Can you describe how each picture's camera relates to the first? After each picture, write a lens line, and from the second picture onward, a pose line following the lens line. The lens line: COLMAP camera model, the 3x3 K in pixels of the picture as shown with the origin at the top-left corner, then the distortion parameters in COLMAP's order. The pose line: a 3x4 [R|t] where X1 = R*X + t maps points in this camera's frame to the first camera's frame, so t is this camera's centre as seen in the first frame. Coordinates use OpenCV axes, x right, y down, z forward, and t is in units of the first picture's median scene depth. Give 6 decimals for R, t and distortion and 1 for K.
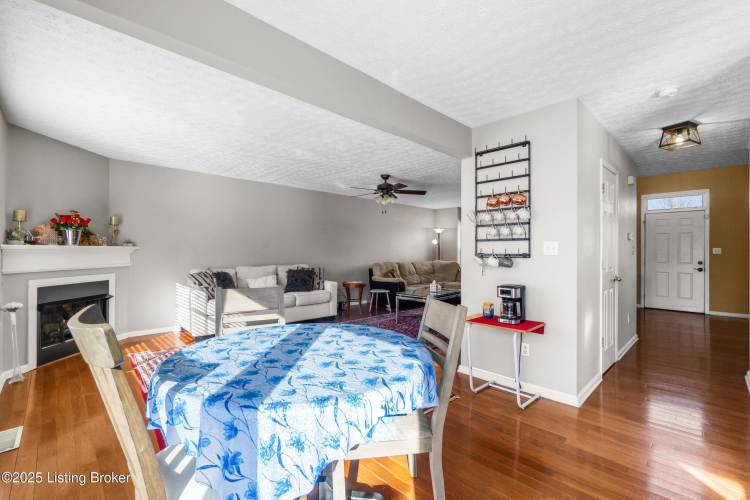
lens RADIAL K [[327.2, 0, 375.0], [0, 327.2, 250.0], [0, 0, 1]] dist [-0.010864, 0.000213]
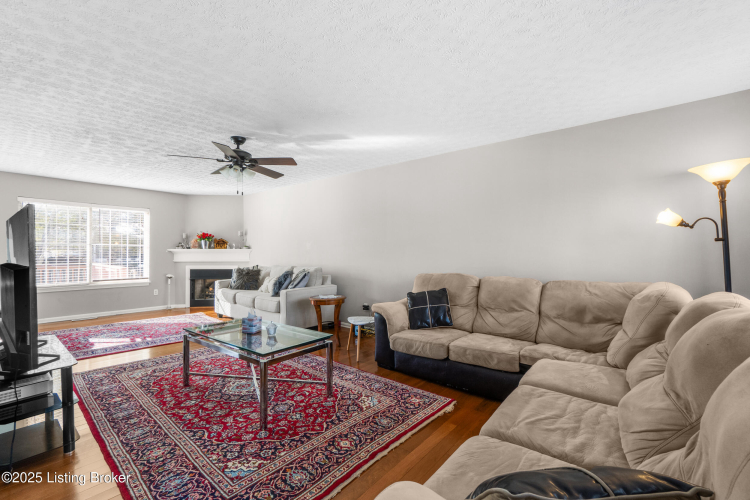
lens RADIAL K [[323.2, 0, 371.4], [0, 323.2, 251.2], [0, 0, 1]] dist [-0.000518, 0.000223]
pose [[0.114665, -0.006750, -0.993381, 0.885074], [0.004713, 0.999969, -0.006251, 0.012905], [0.993393, -0.003965, 0.114693, 1.462973]]
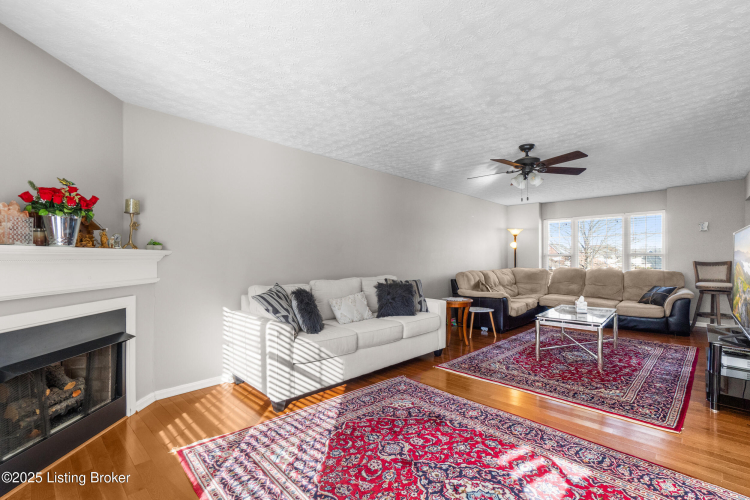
lens RADIAL K [[329.6, 0, 371.4], [0, 329.6, 256.8], [0, 0, 1]] dist [-0.008397, 0.000283]
pose [[0.999613, -0.005695, 0.027233, -0.384291], [0.005687, 0.999984, 0.000381, 0.003732], [-0.027235, -0.000226, 0.999629, 0.390976]]
